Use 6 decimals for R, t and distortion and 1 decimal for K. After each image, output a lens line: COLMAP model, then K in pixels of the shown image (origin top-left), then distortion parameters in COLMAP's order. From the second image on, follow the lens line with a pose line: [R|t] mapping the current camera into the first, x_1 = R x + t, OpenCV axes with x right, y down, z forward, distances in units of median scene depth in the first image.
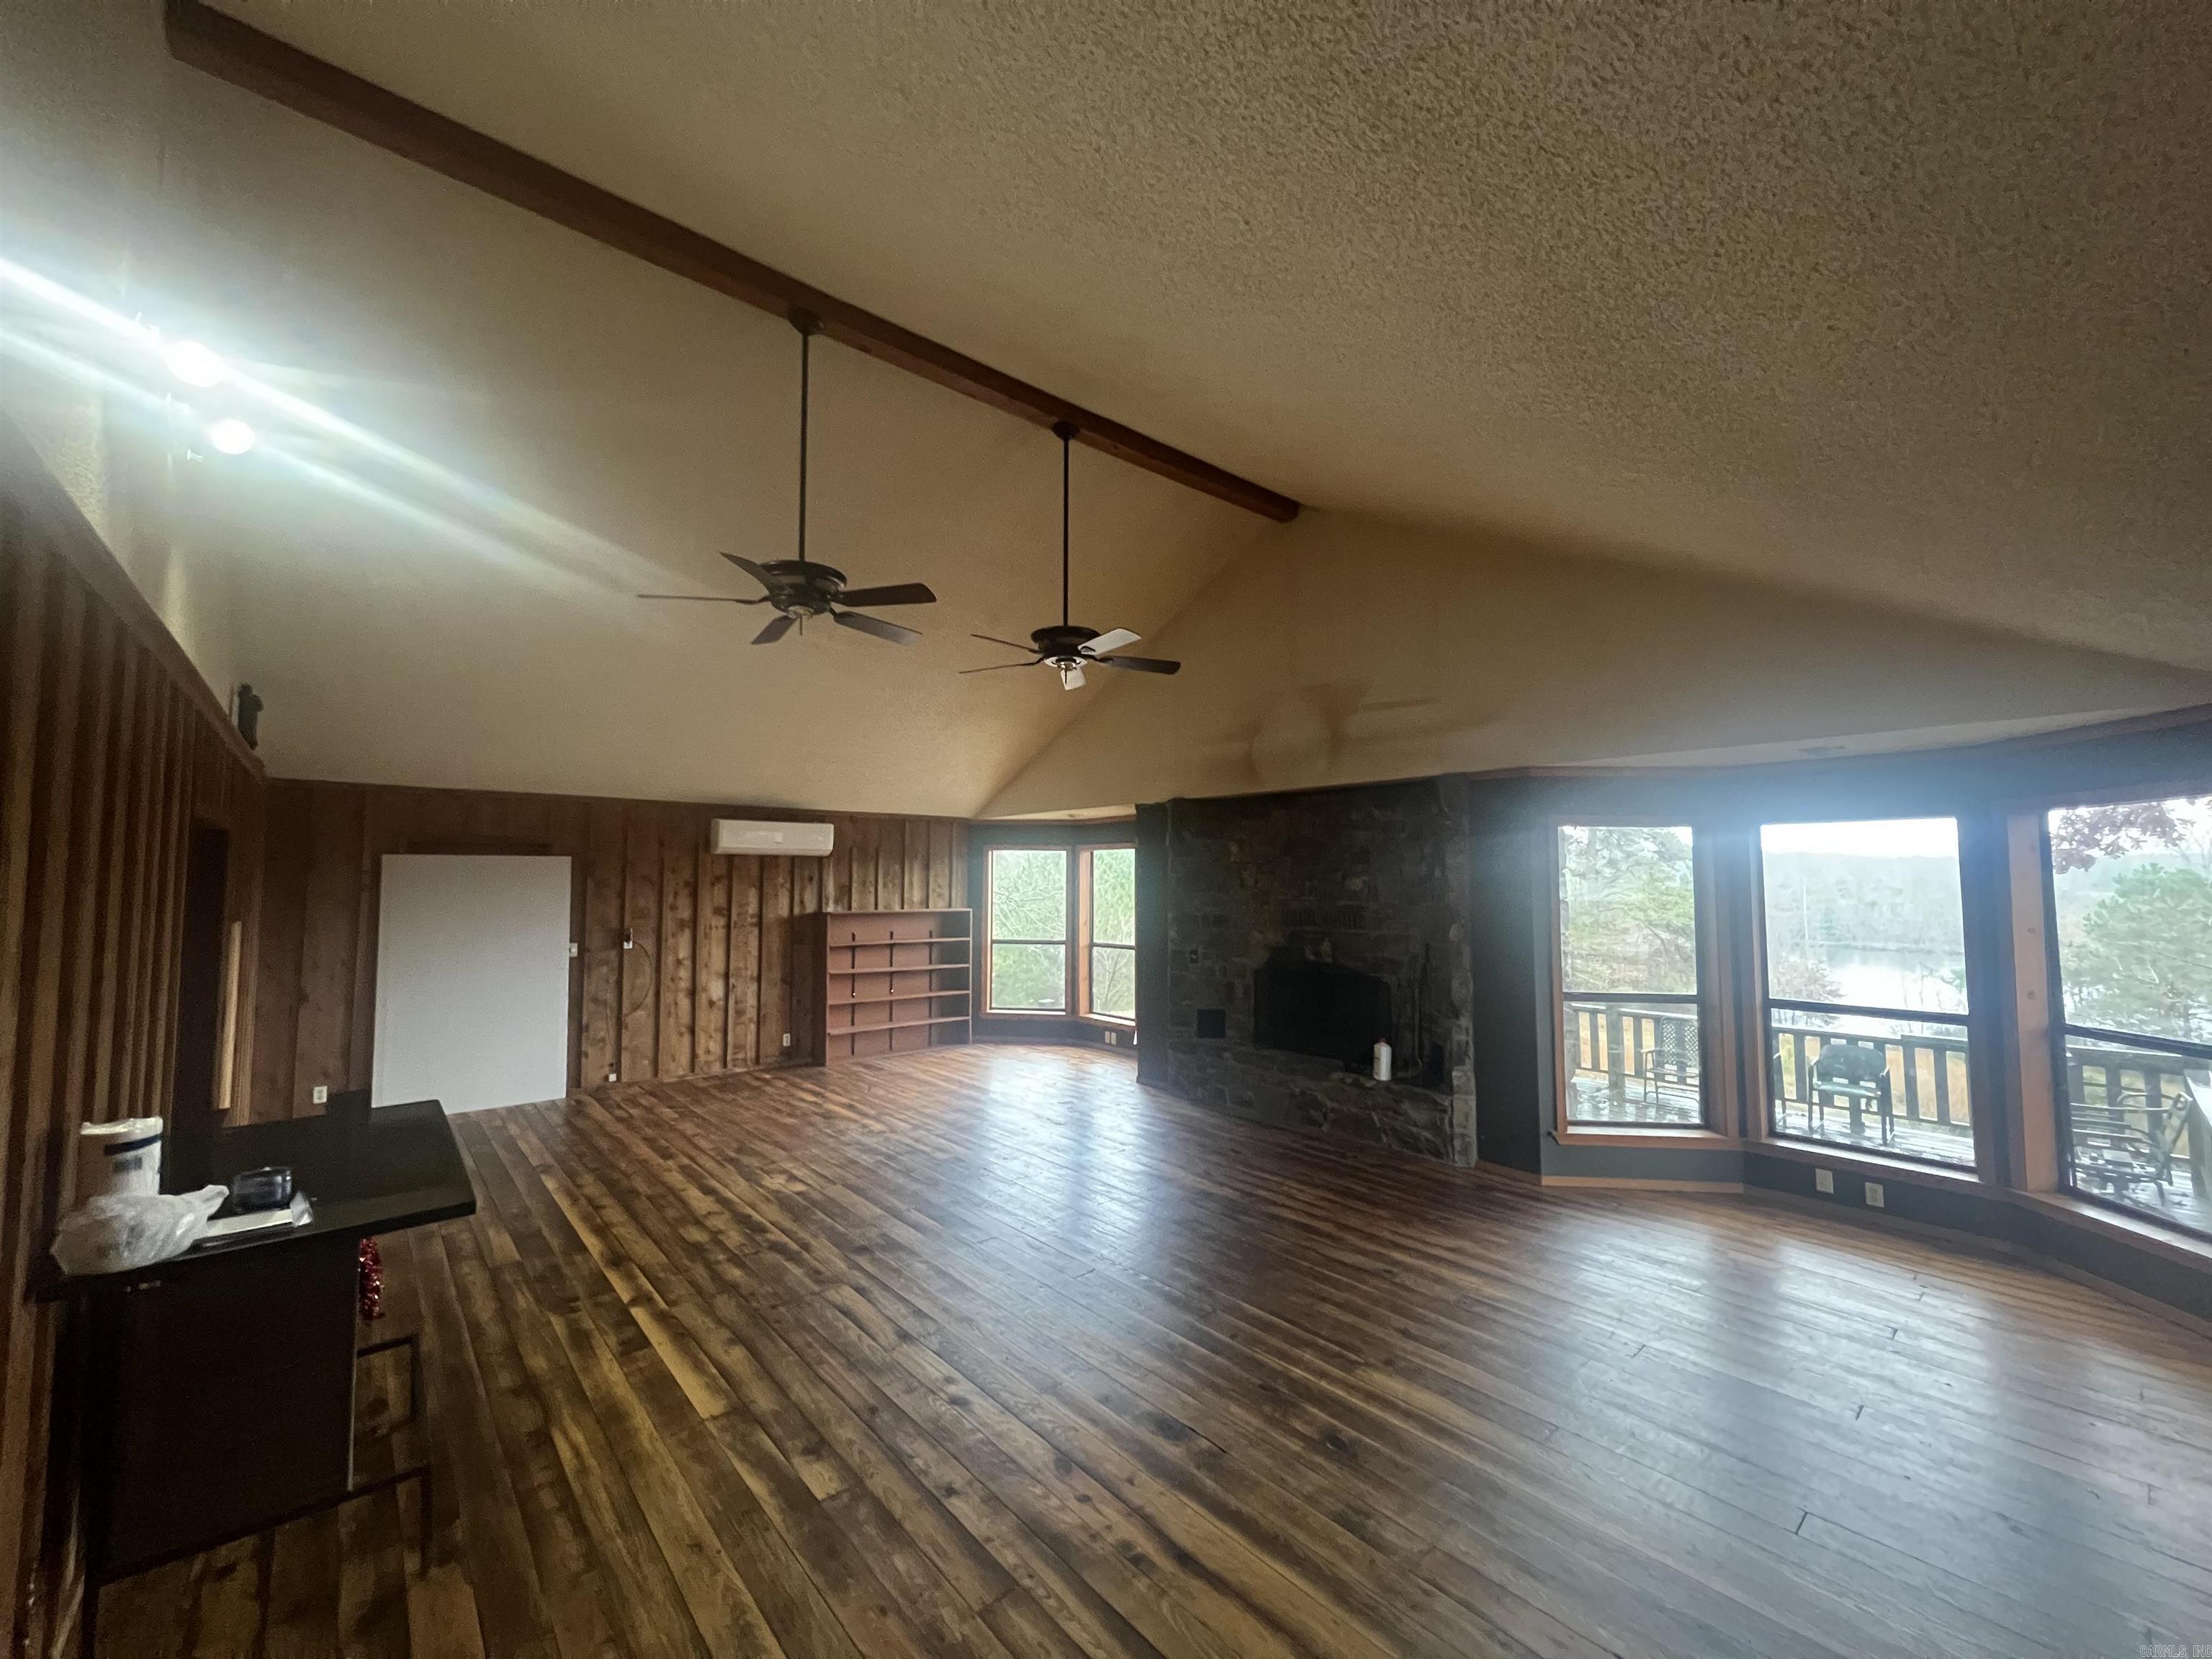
lens RADIAL K [[886.0, 0, 1099.2], [0, 886.0, 823.7], [0, 0, 1]] dist [0.000818, 0.000132]
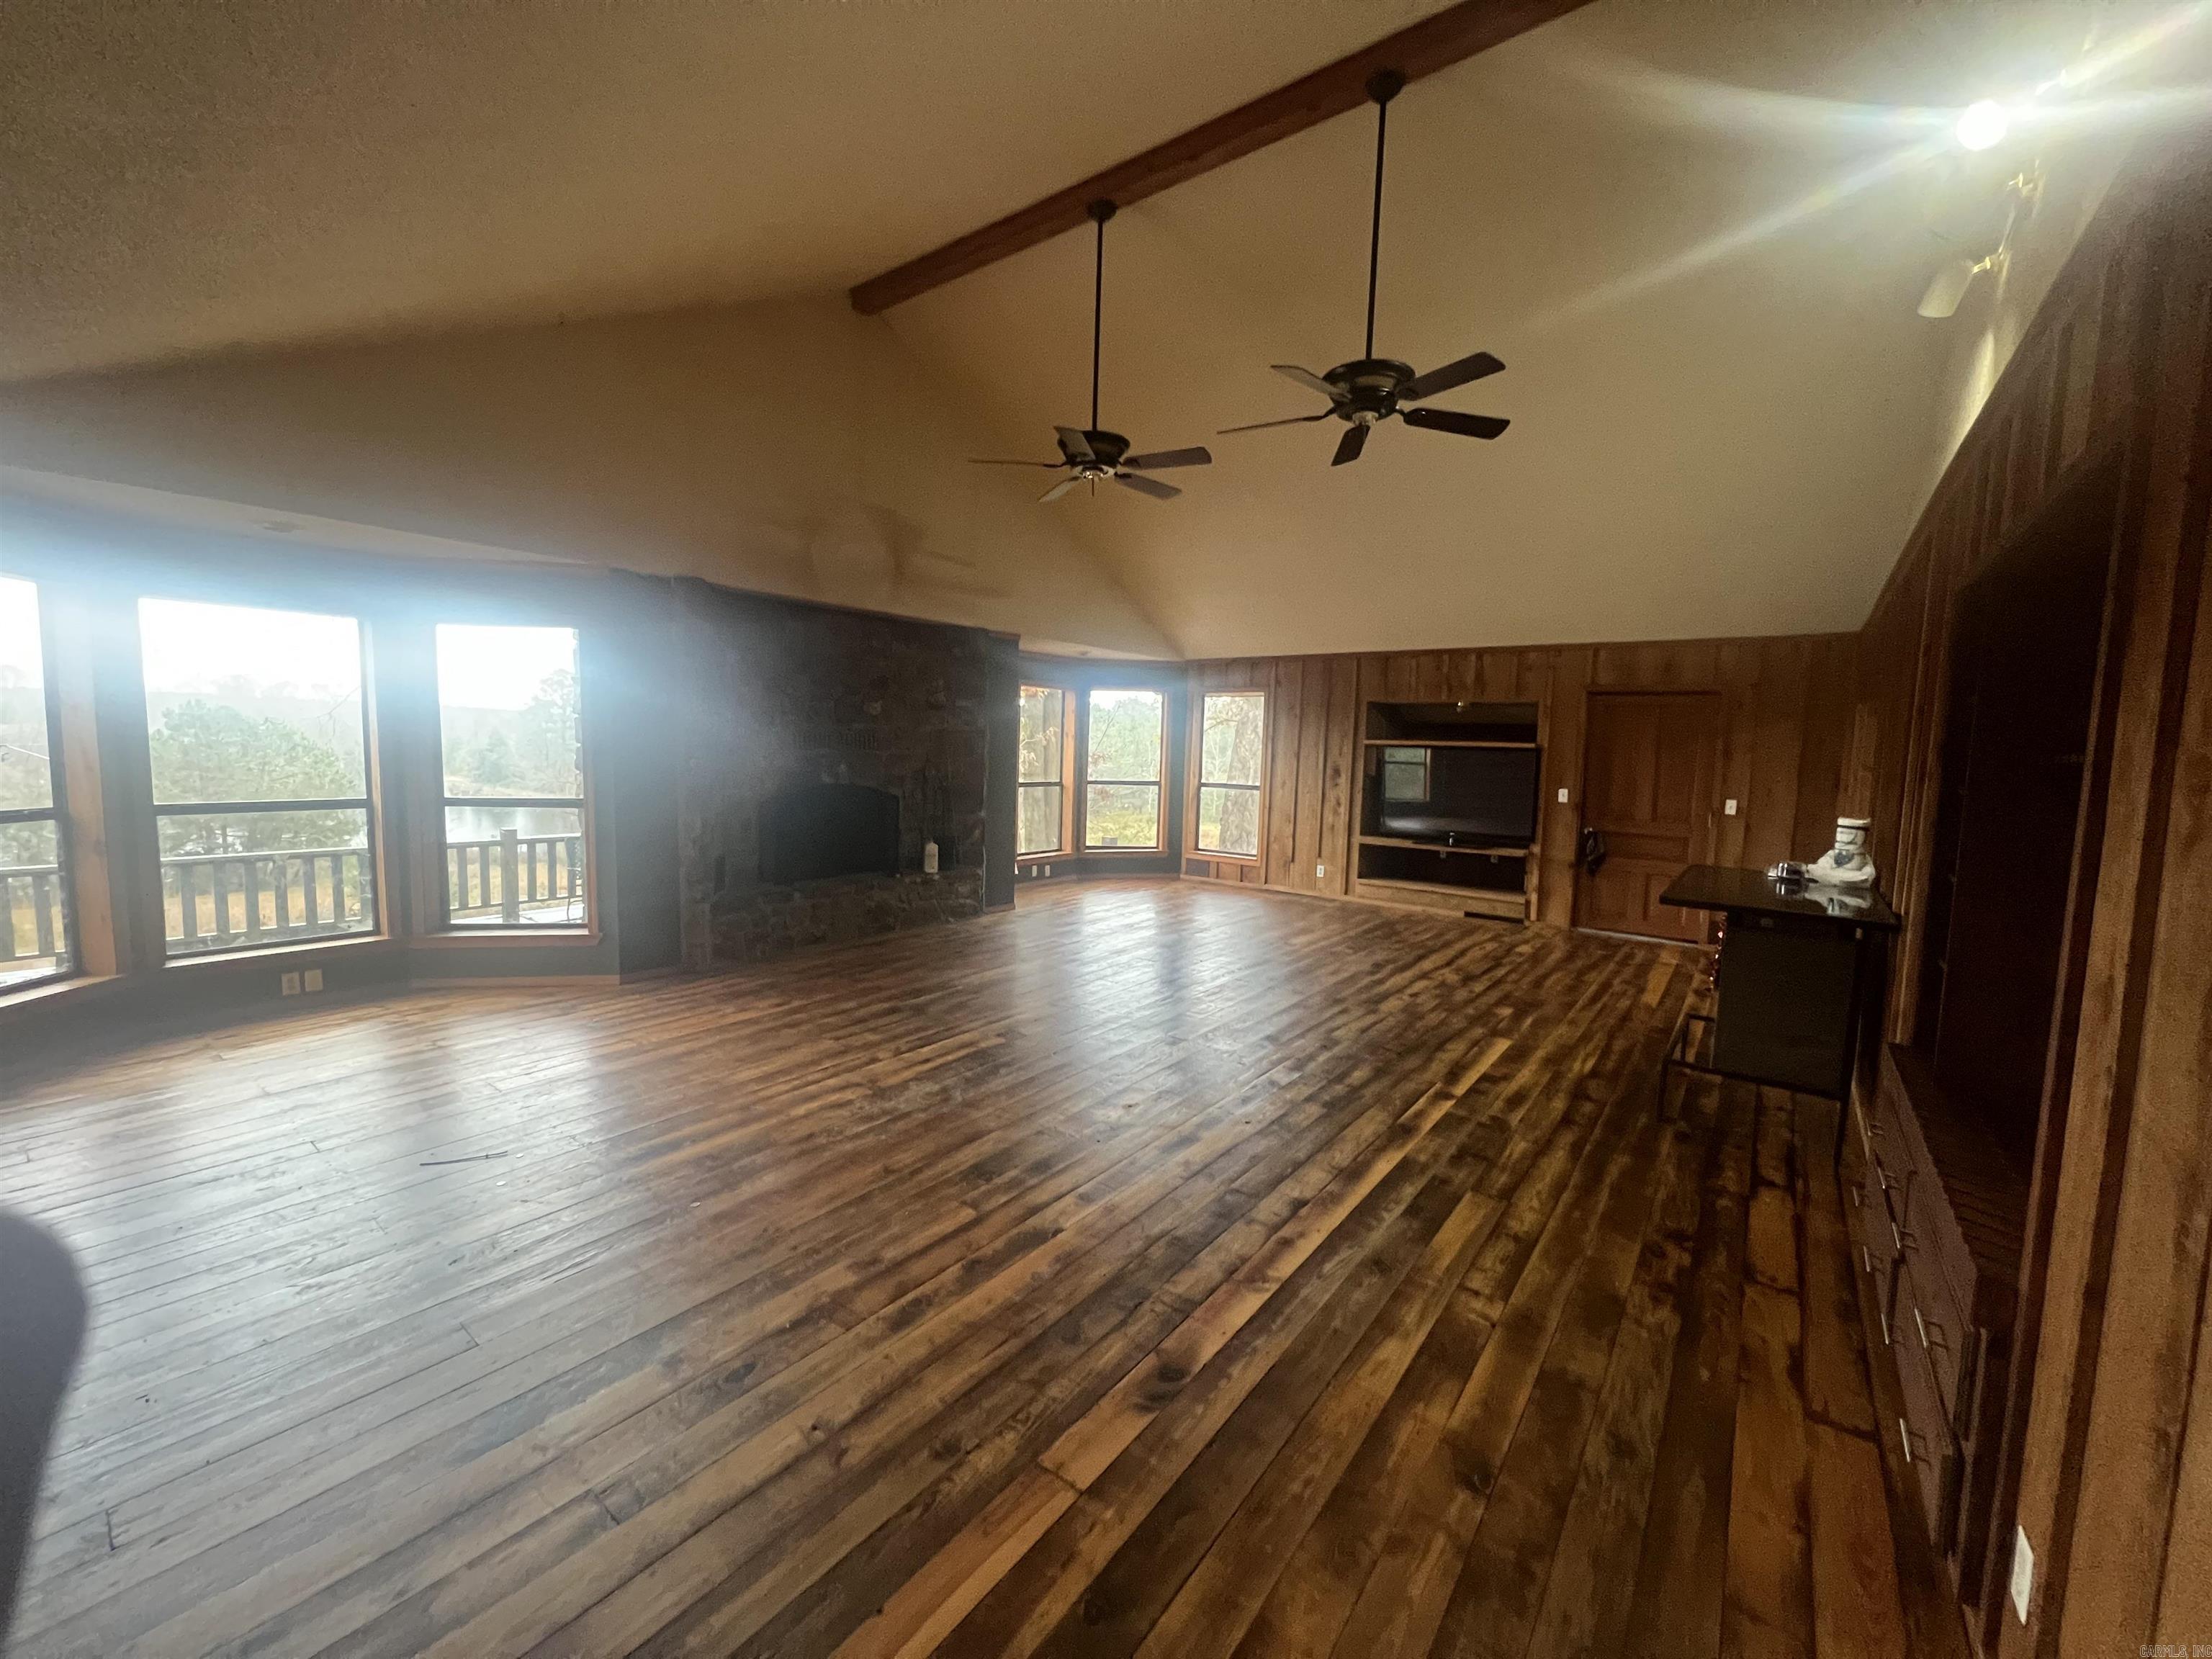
lens RADIAL K [[886.0, 0, 1105.5], [0, 886.0, 823.5], [0, 0, 1]] dist [0.000818, 0.000132]
pose [[-0.212461, -0.092705, 0.972762, -1.192885], [-0.088268, 0.993241, 0.075378, 0.147341], [-0.973175, -0.069849, -0.219208, 1.378979]]
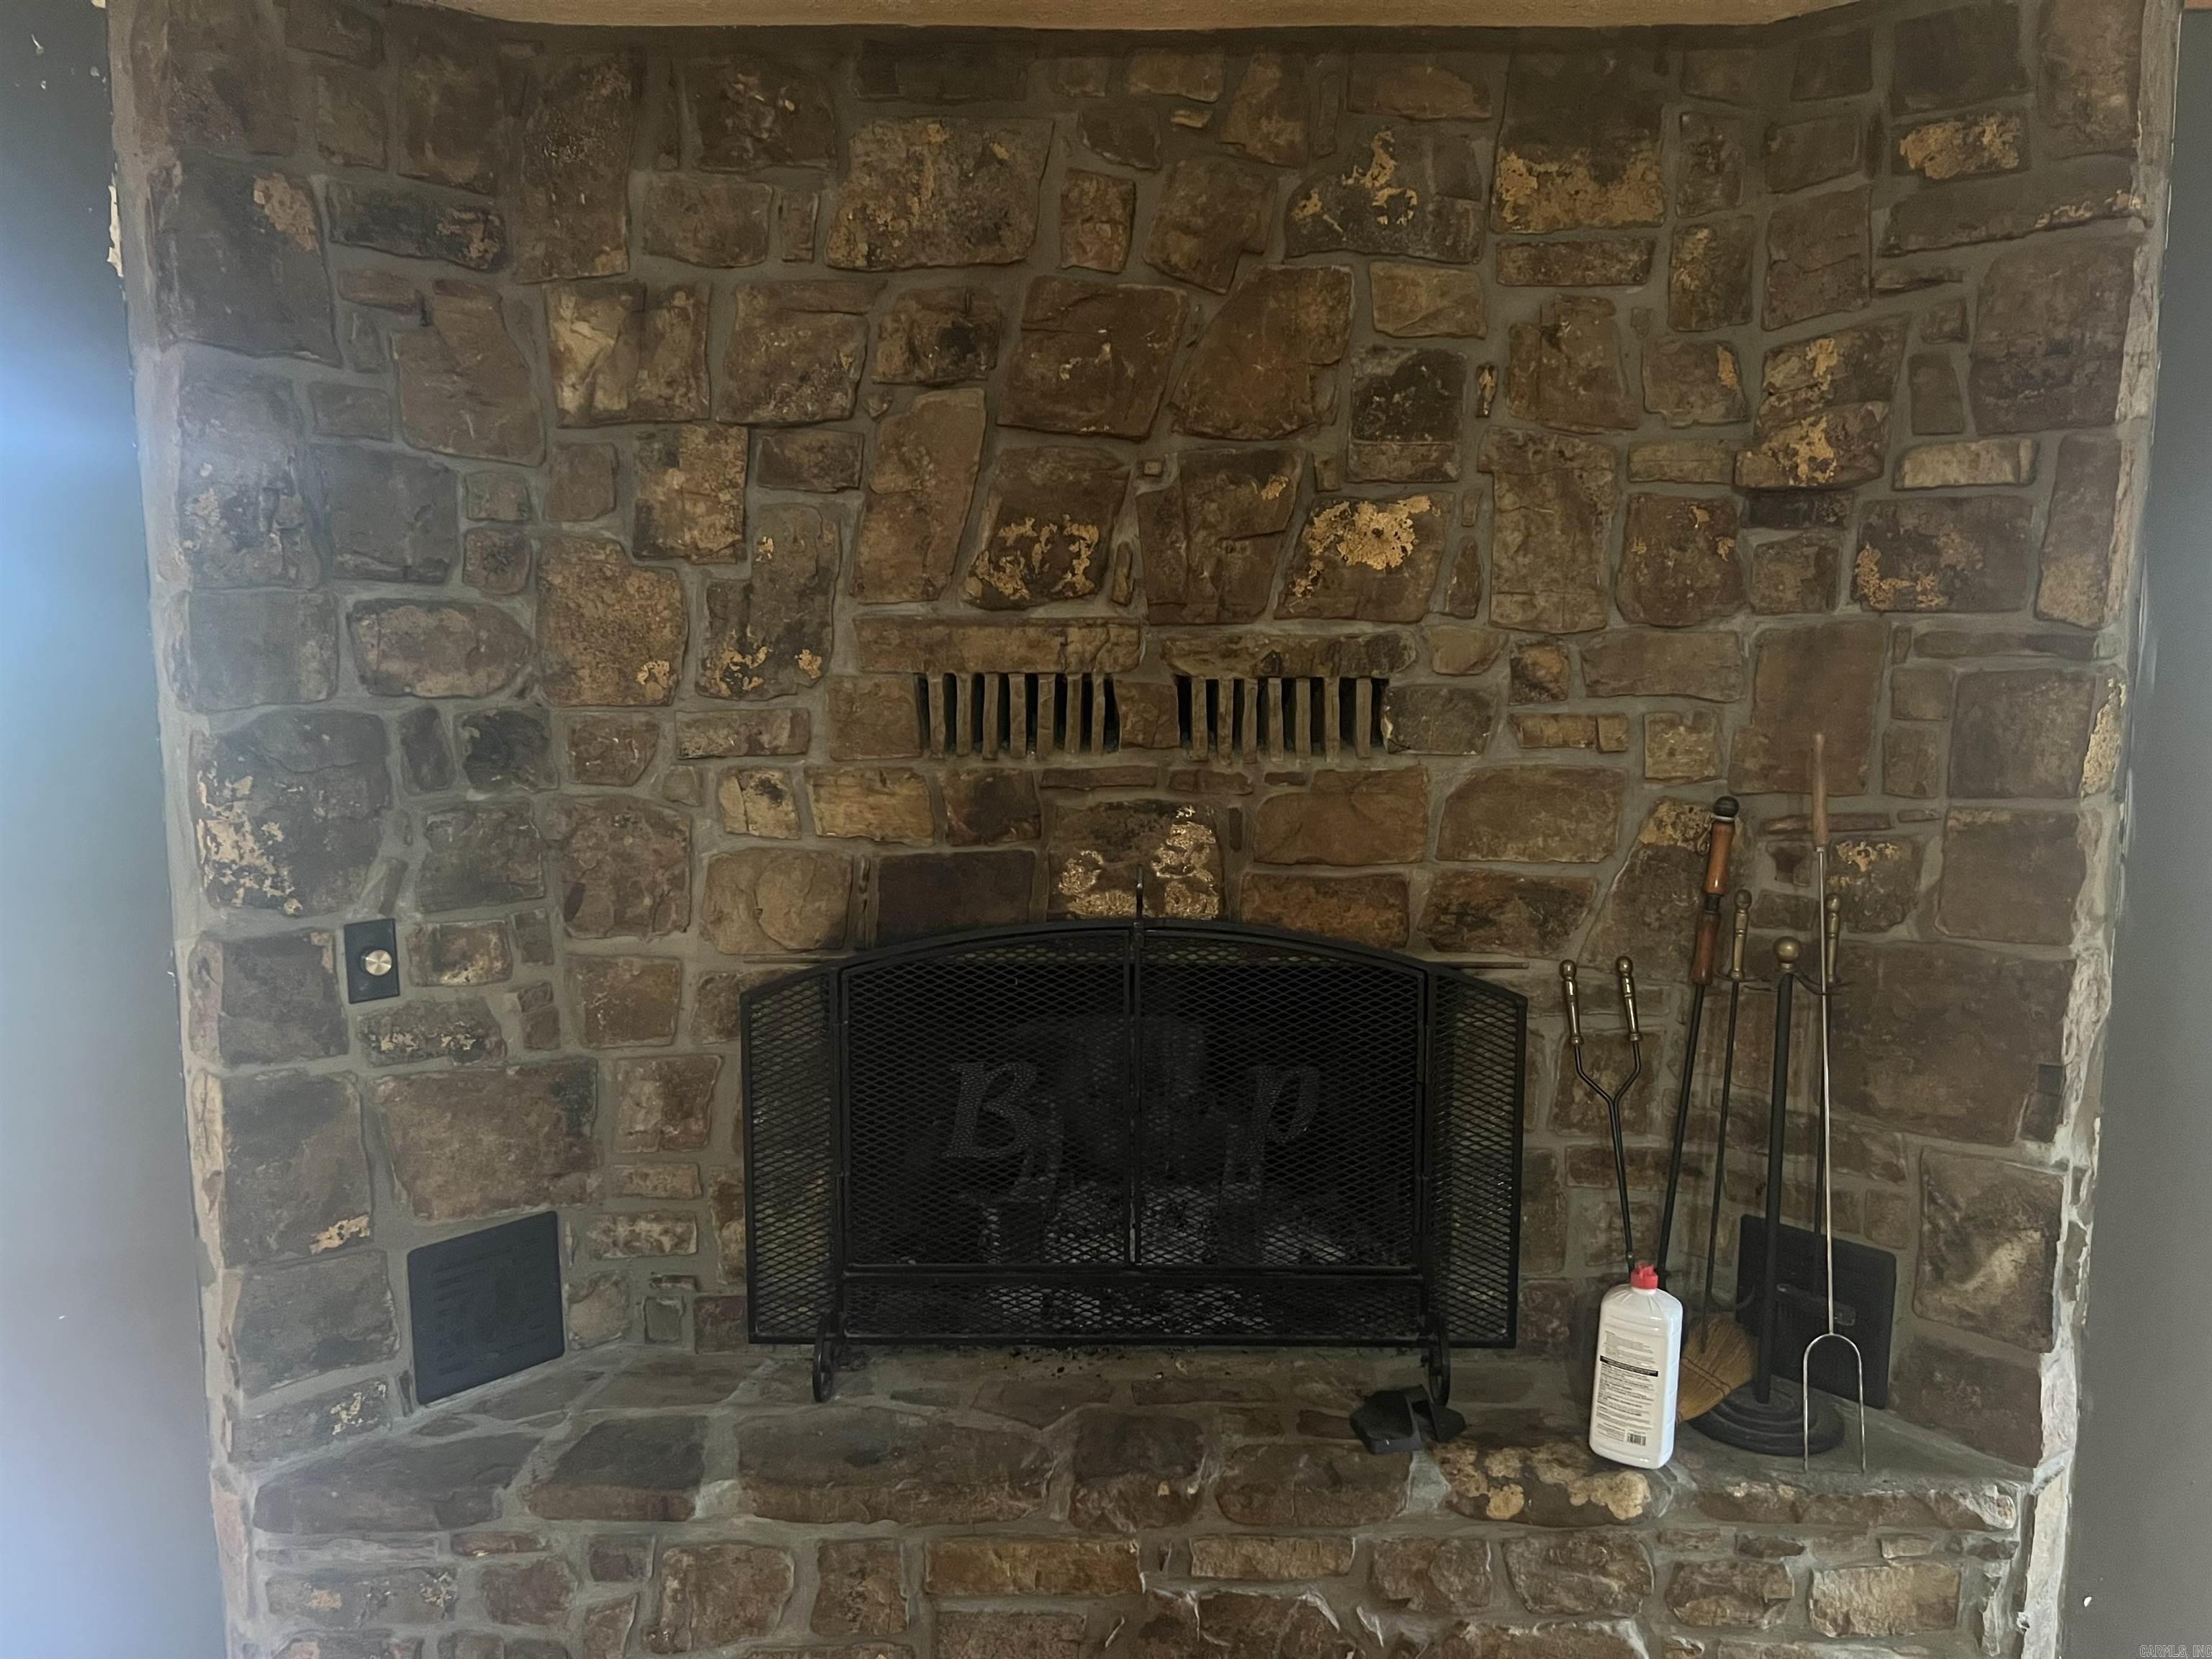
lens RADIAL K [[1641.8, 0, 1104.9], [0, 1641.8, 832.3], [0, 0, 1]] dist [0.030278, -0.029970]
pose [[0.657590, -0.097014, 0.747104, -0.059964], [-0.044269, 0.984985, 0.166868, 0.109056], [-0.752075, -0.142804, 0.643421, 1.146216]]
